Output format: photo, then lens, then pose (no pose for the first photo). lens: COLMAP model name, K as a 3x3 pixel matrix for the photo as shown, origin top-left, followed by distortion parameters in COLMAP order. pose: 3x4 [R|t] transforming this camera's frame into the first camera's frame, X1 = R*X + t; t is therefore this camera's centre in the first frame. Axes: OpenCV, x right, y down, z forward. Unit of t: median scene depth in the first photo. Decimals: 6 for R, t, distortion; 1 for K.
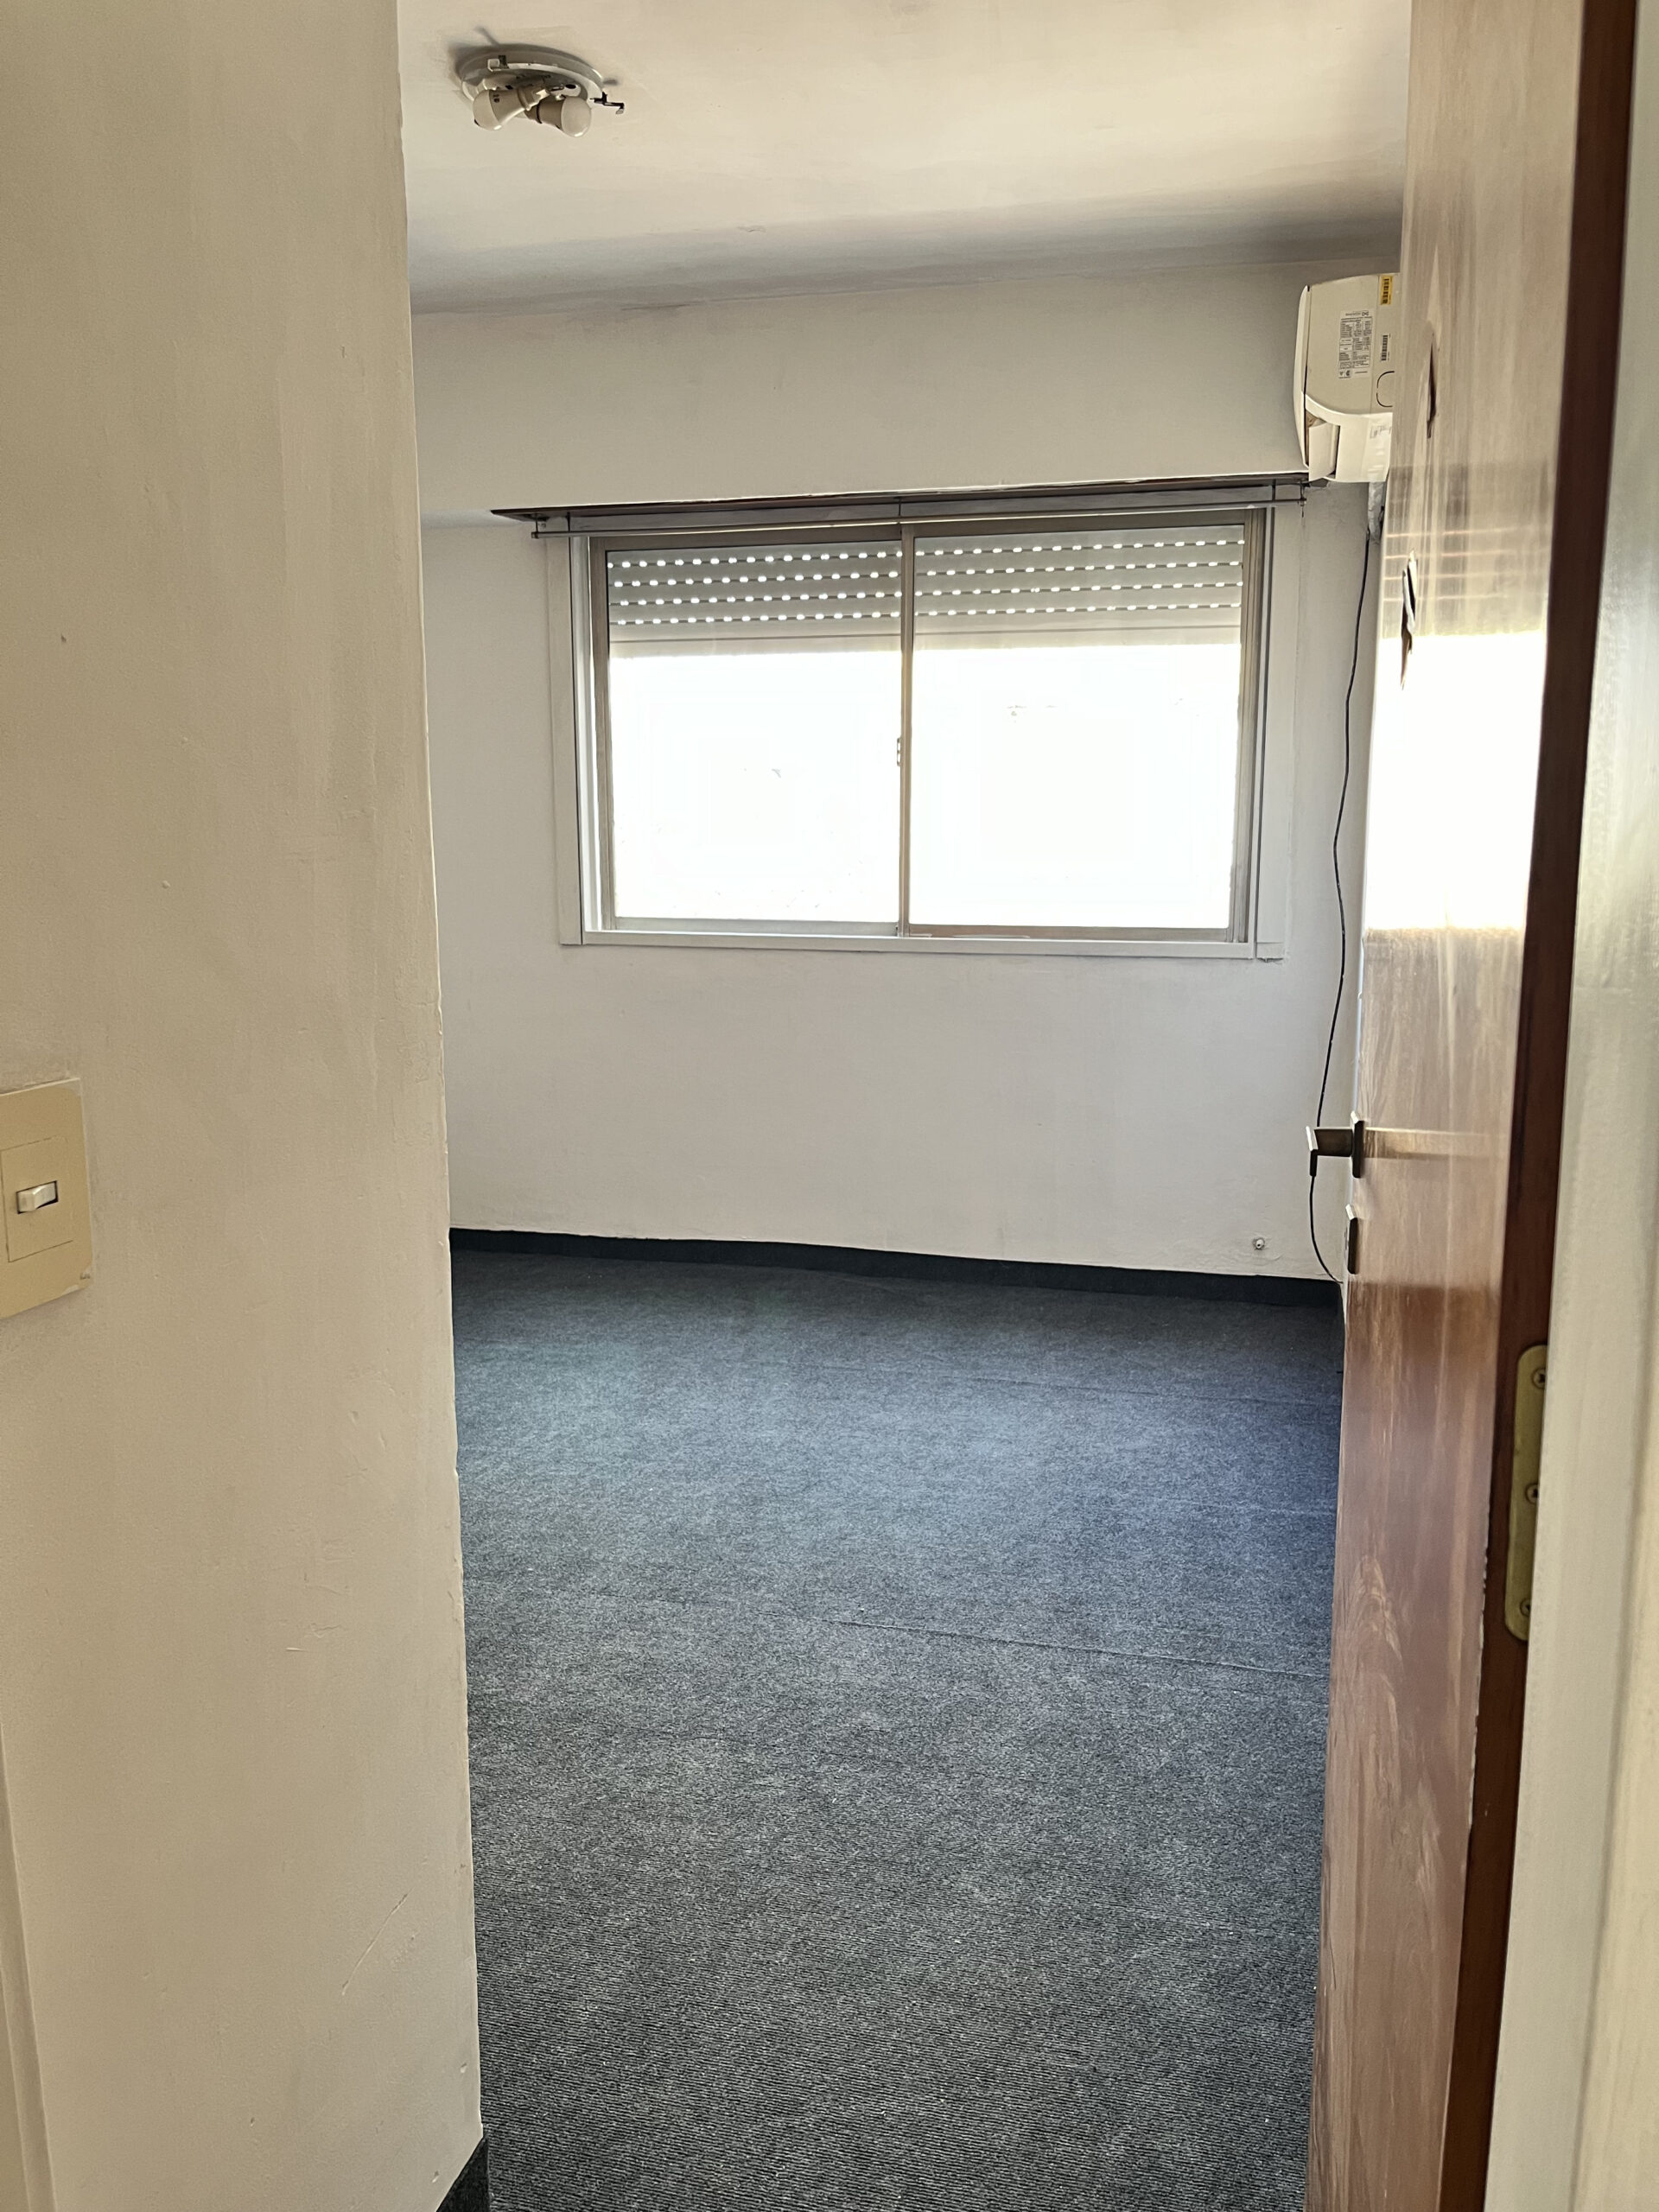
lens RADIAL K [[1675.9, 0, 833.2], [0, 1675.9, 1108.3], [0, 0, 1]] dist [0.065127, -0.095000]
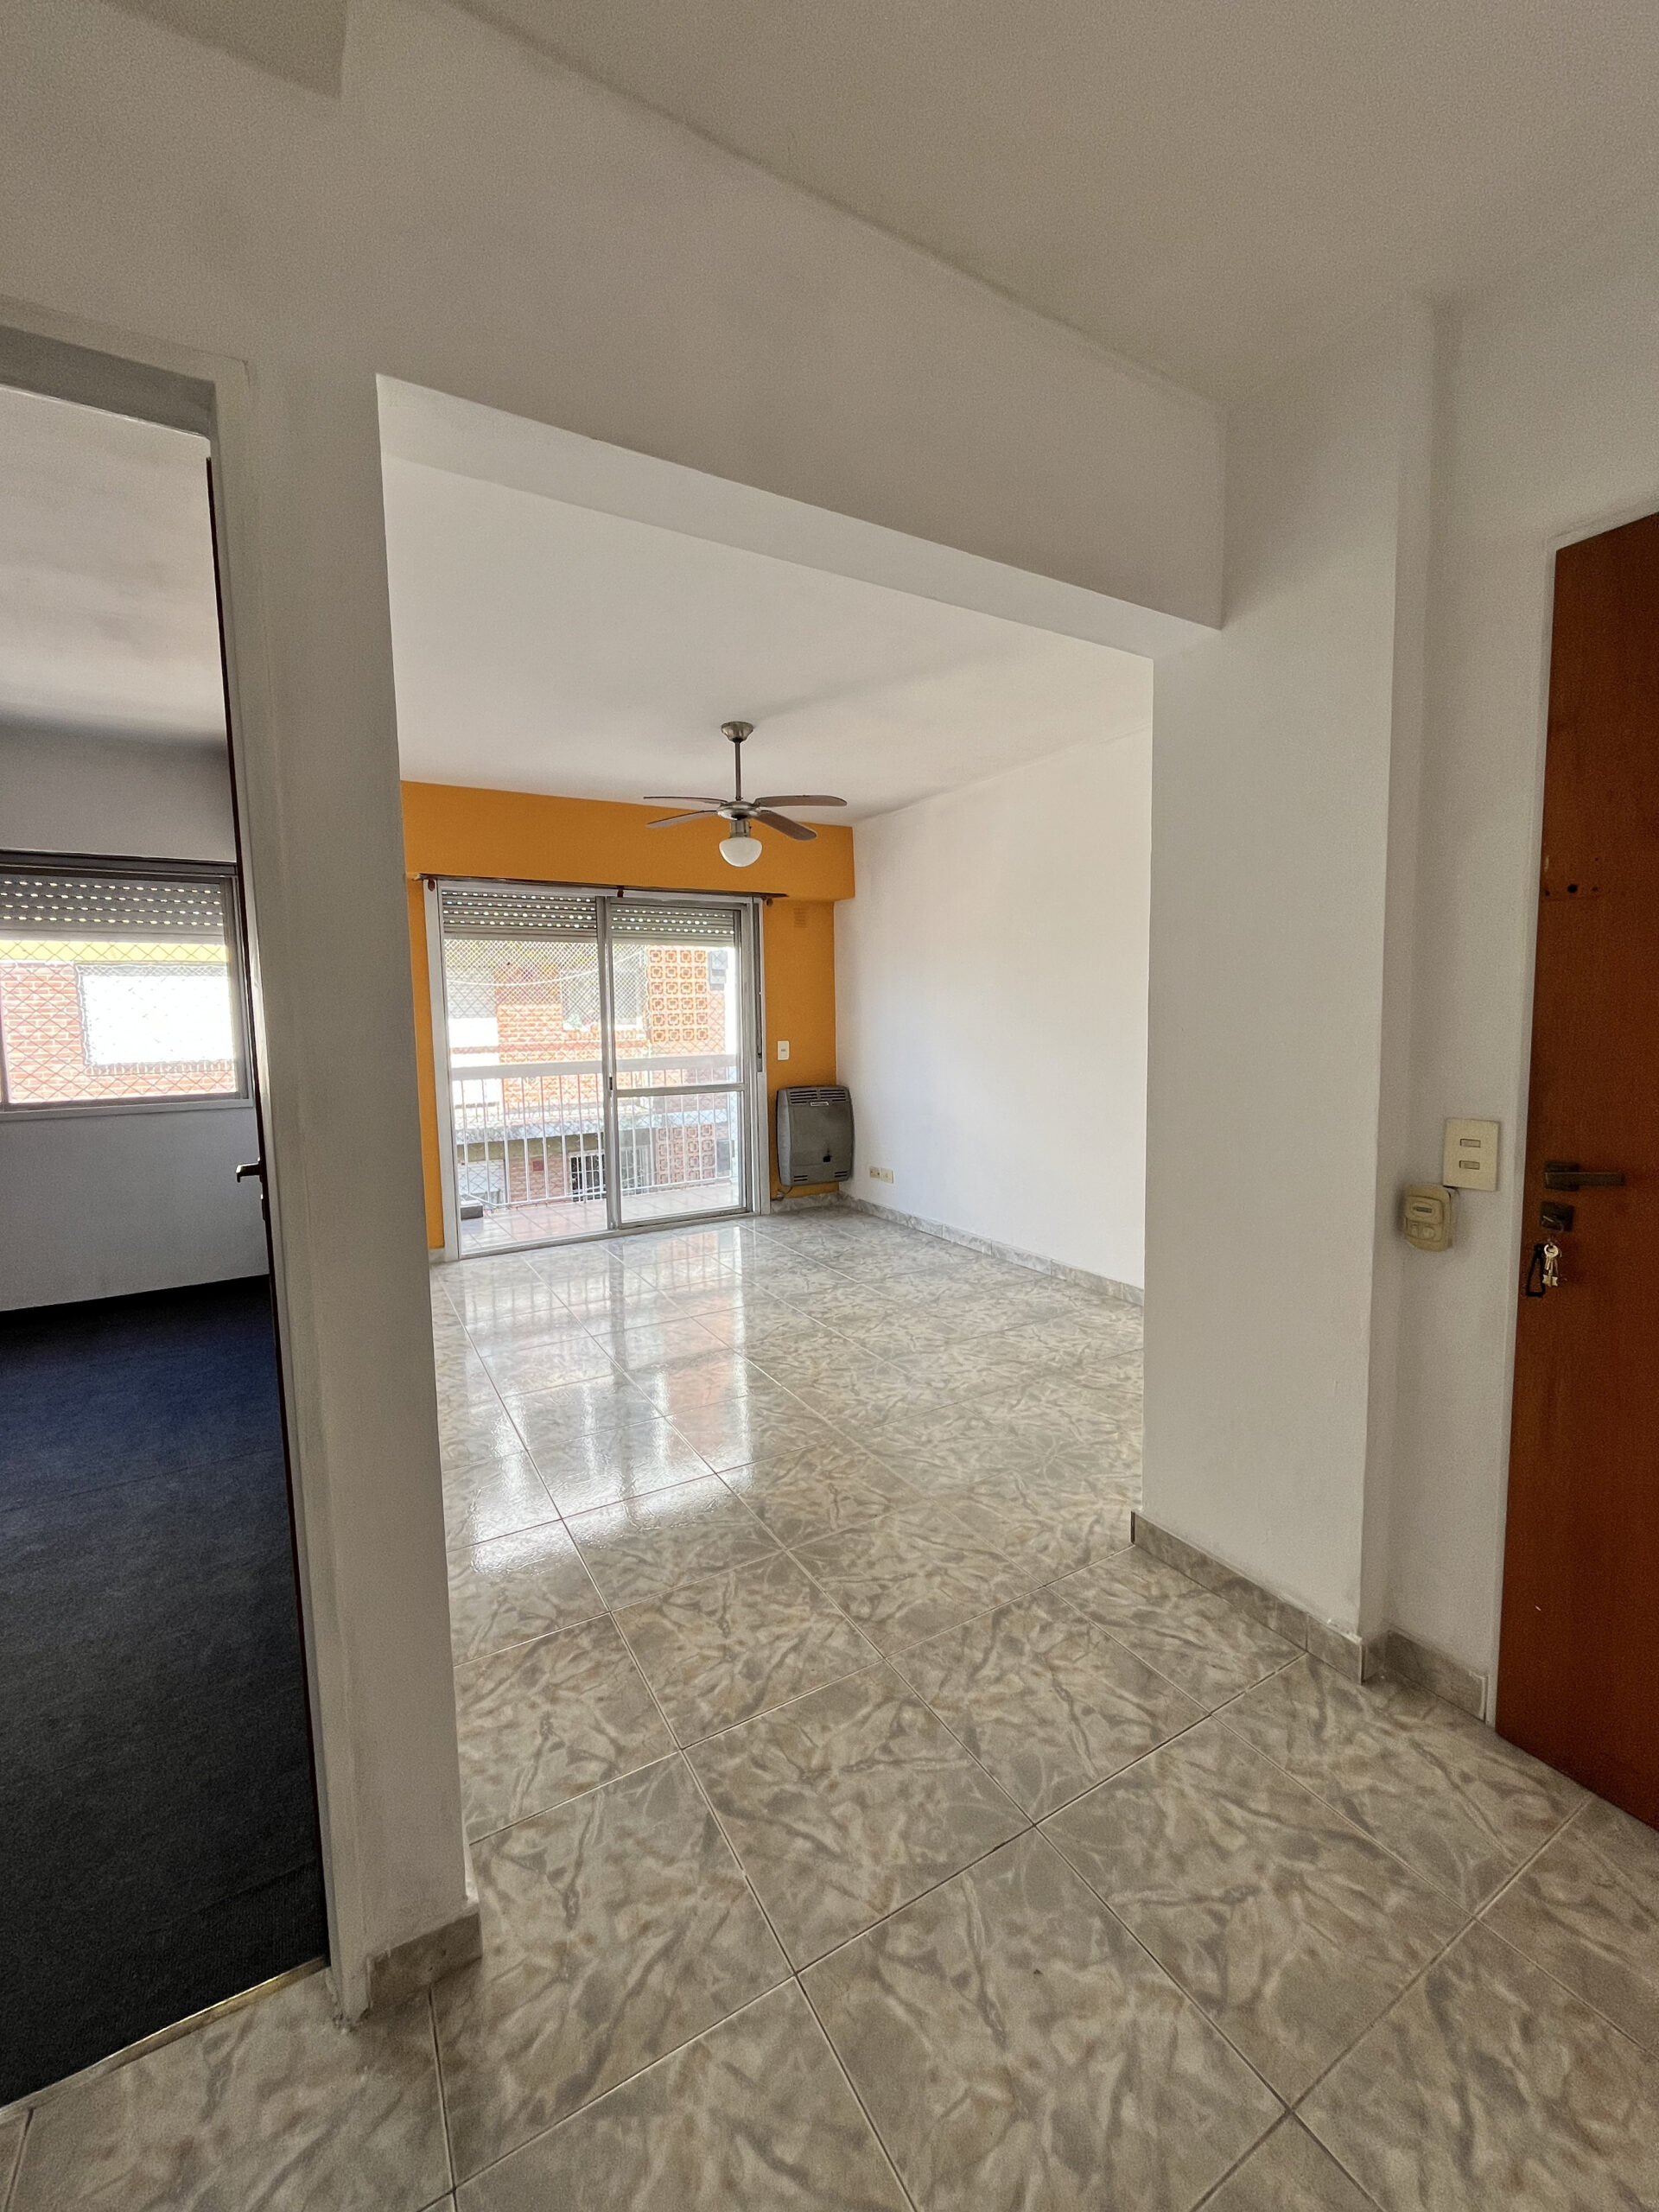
lens RADIAL K [[896.0, 0, 828.0], [0, 896.0, 1094.2], [0, 0, 1]] dist [-0.002847, -0.000141]
pose [[0.701373, -0.071808, 0.709168, -0.024110], [0.137169, 0.989914, -0.035426, 0.039694], [-0.699472, 0.122123, 0.704149, -0.310883]]
